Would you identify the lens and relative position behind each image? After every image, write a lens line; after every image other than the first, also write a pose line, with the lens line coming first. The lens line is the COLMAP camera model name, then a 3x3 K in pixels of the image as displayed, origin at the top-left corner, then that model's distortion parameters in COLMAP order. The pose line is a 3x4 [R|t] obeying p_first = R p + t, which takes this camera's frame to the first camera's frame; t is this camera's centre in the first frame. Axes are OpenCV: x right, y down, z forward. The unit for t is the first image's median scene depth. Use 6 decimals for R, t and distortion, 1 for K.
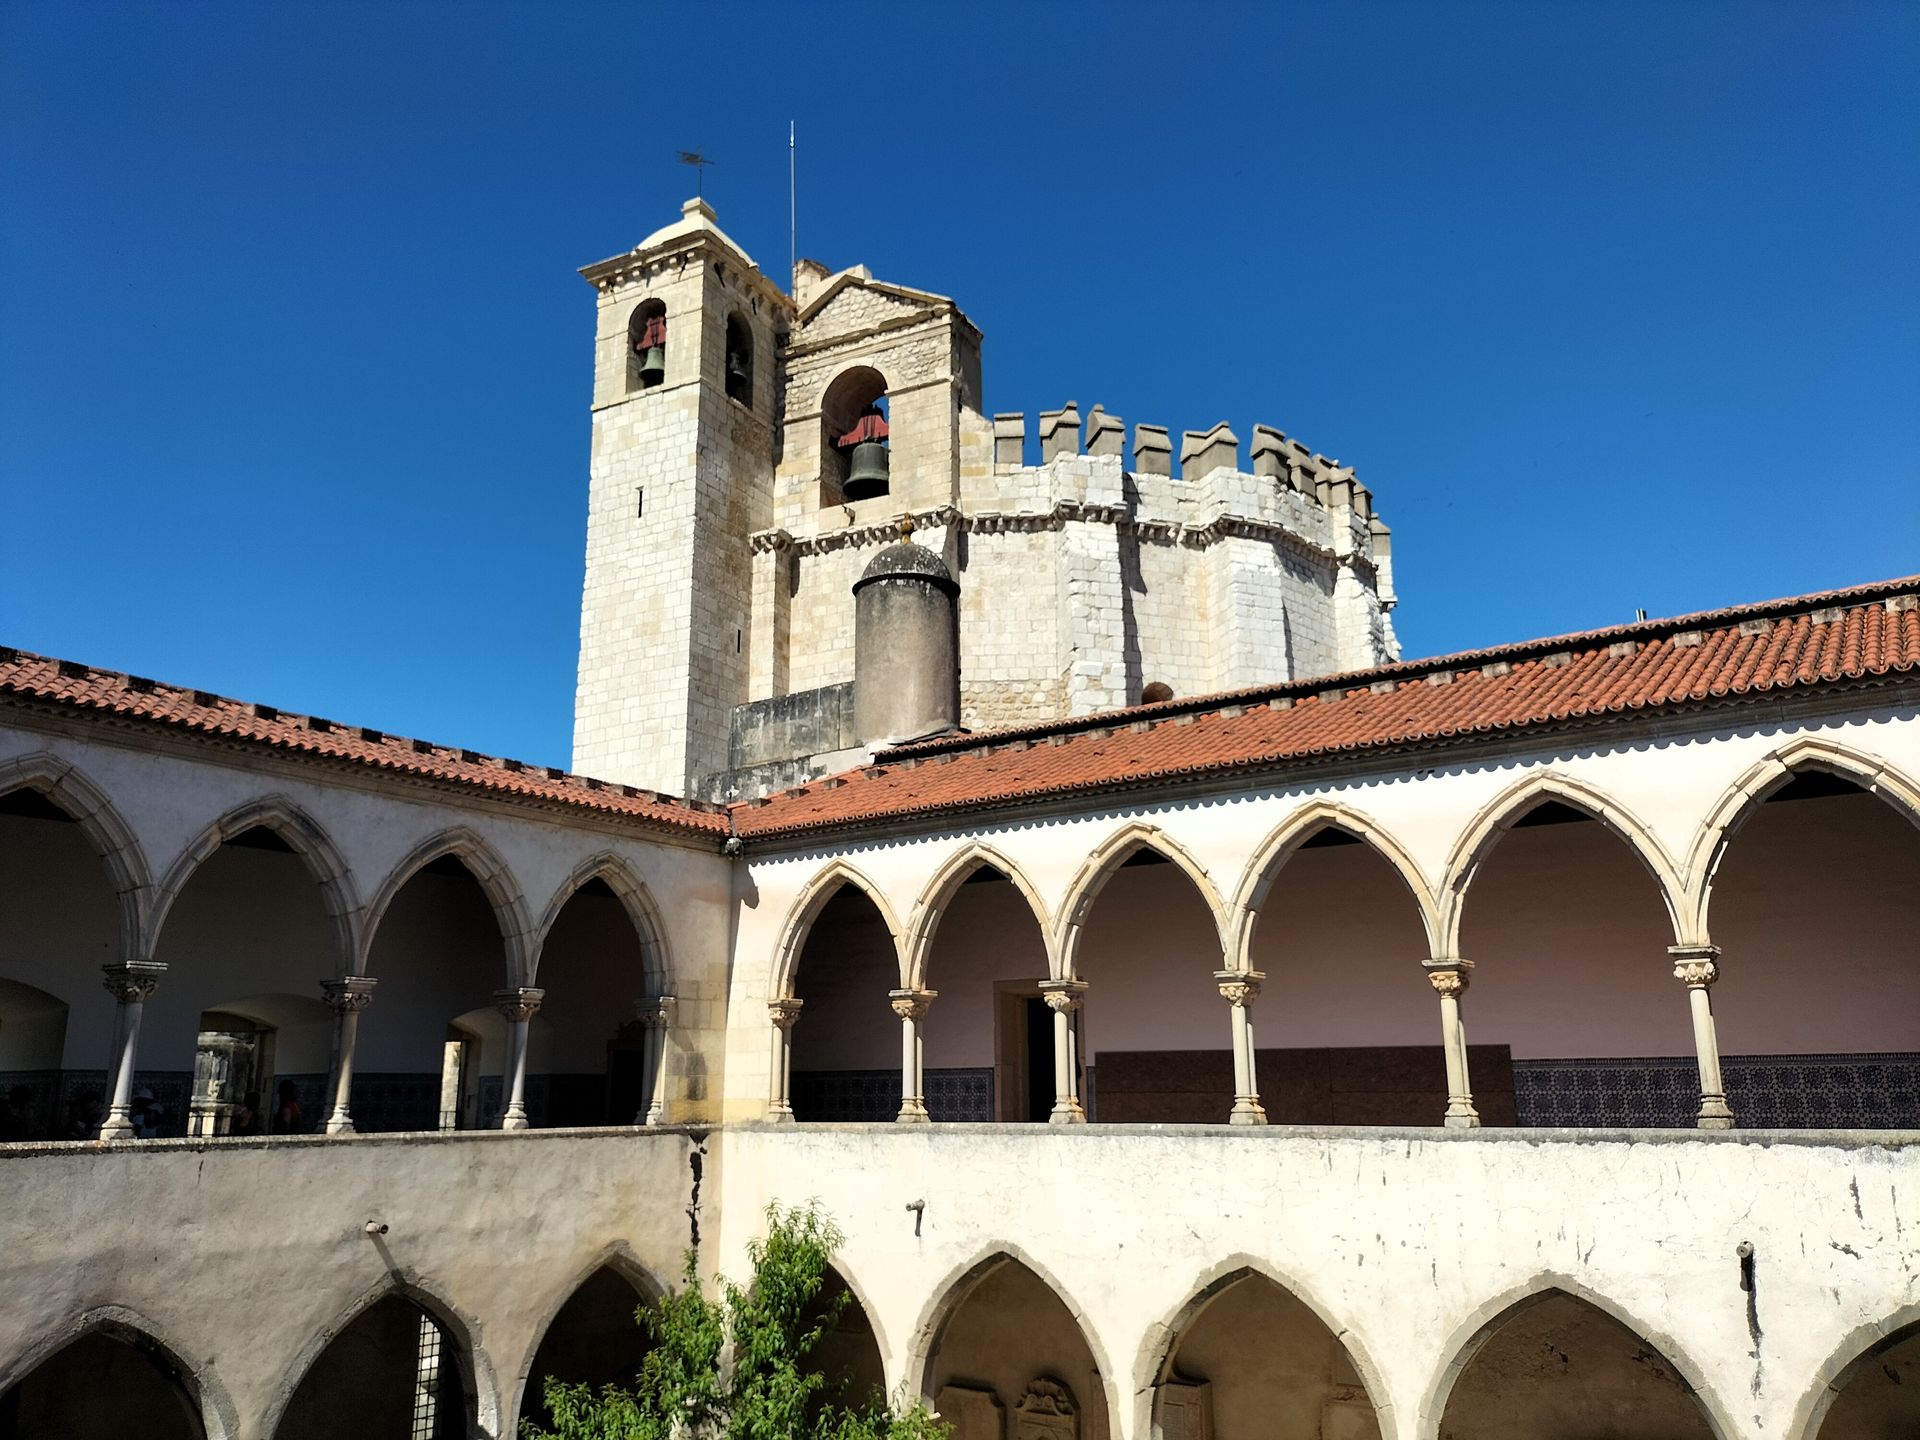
lens RADIAL K [[1486.7, 0, 960.0], [0, 1486.7, 720.0], [0, 0, 1]] dist [0.038811, -0.001344]
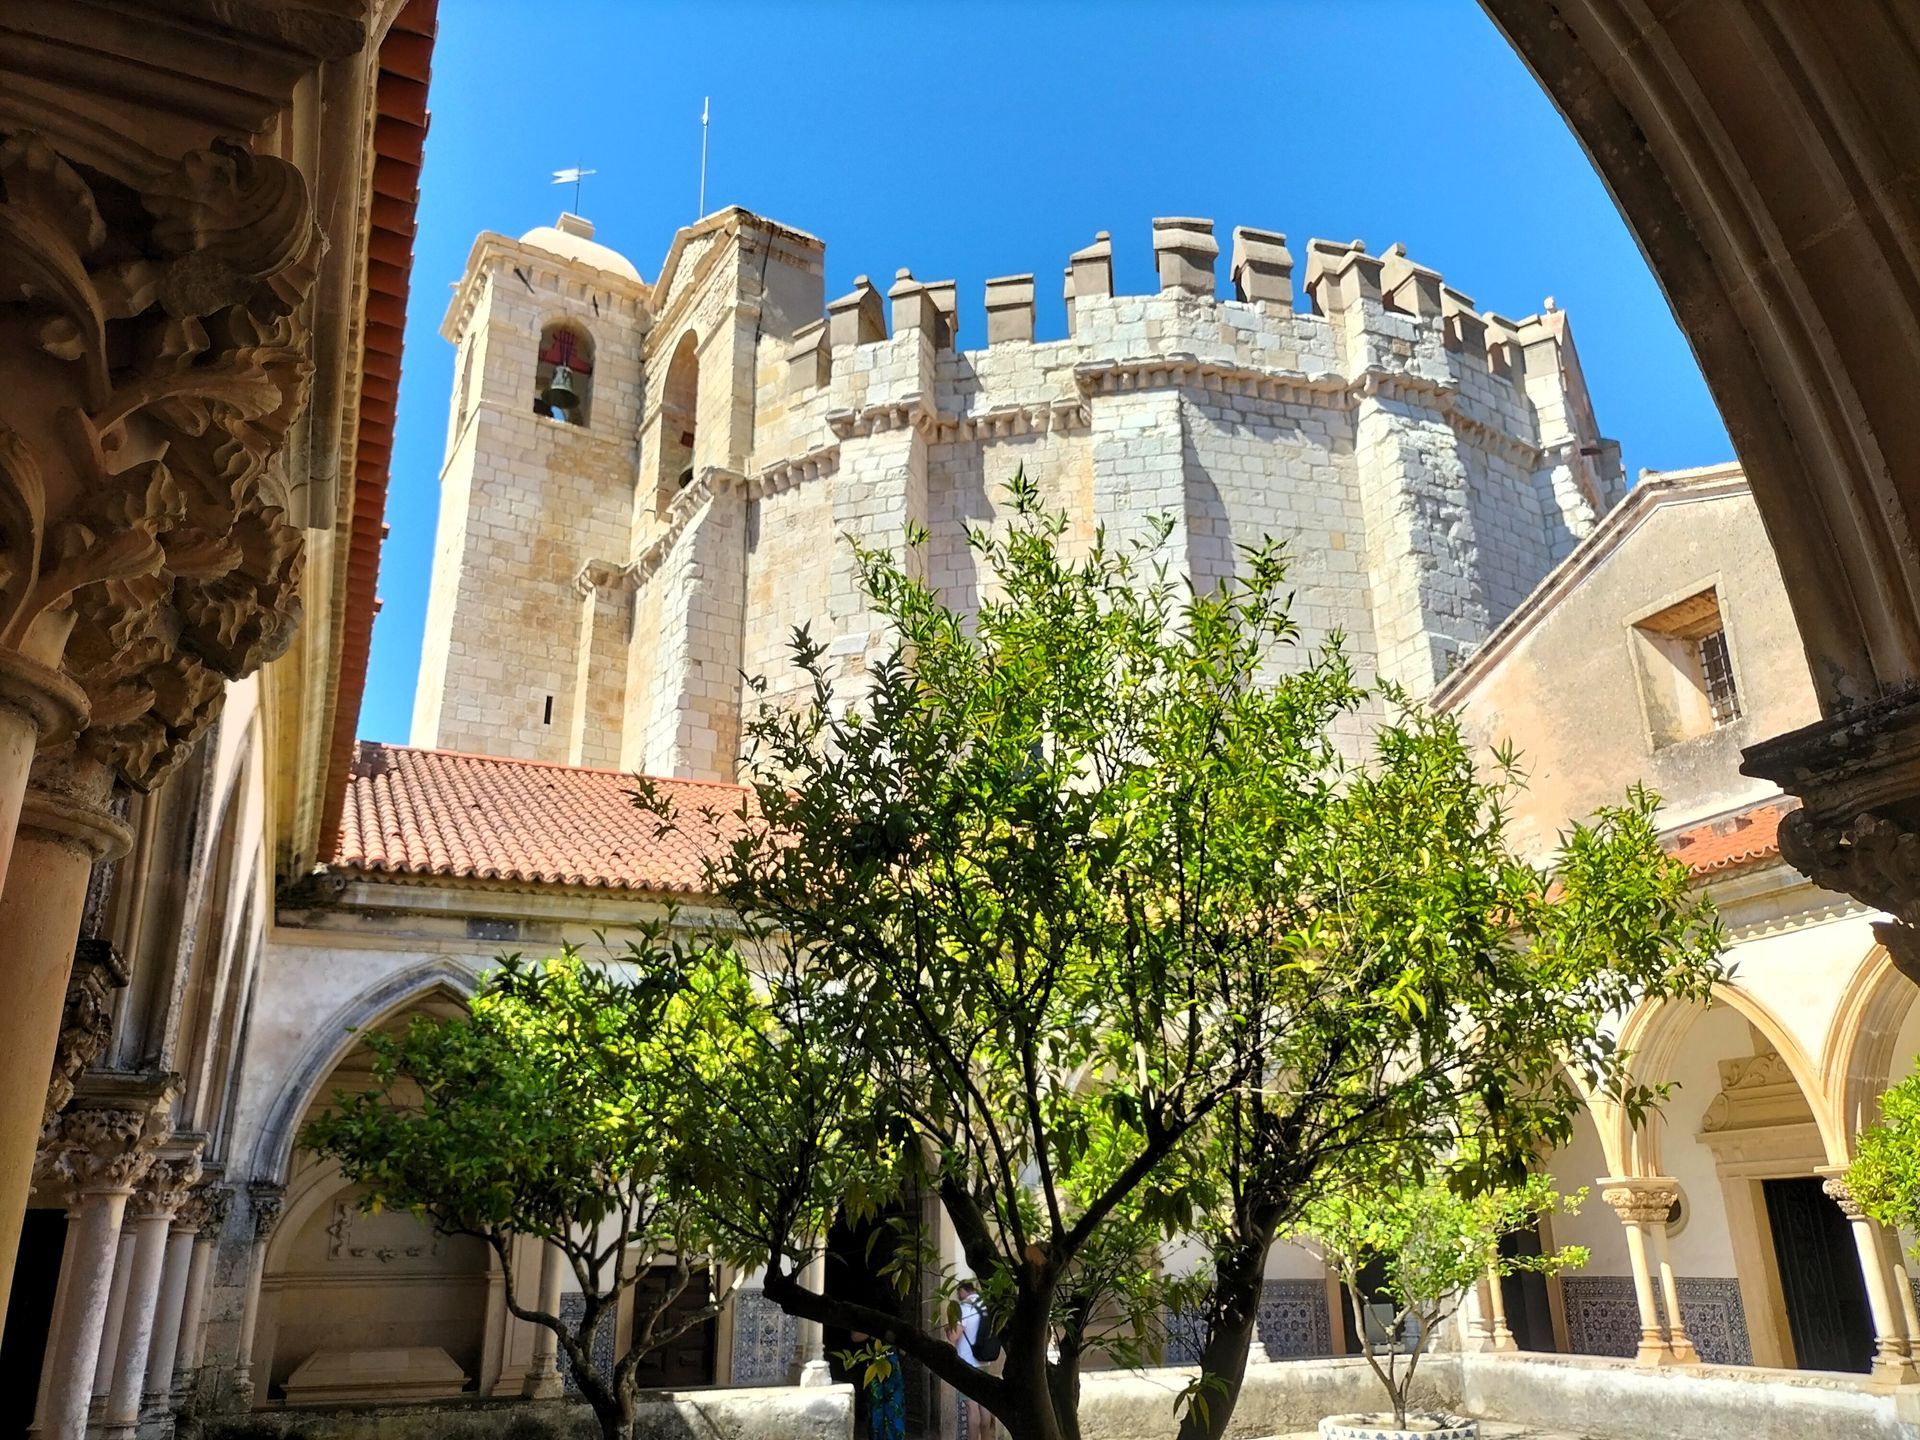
lens RADIAL K [[1486.7, 0, 960.0], [0, 1486.7, 720.0], [0, 0, 1]] dist [0.038811, -0.001344]
pose [[0.831968, -0.181773, -0.524201, 0.425861], [0.115315, 0.980828, -0.157096, 0.097408], [0.542707, 0.070251, 0.836979, 0.451795]]
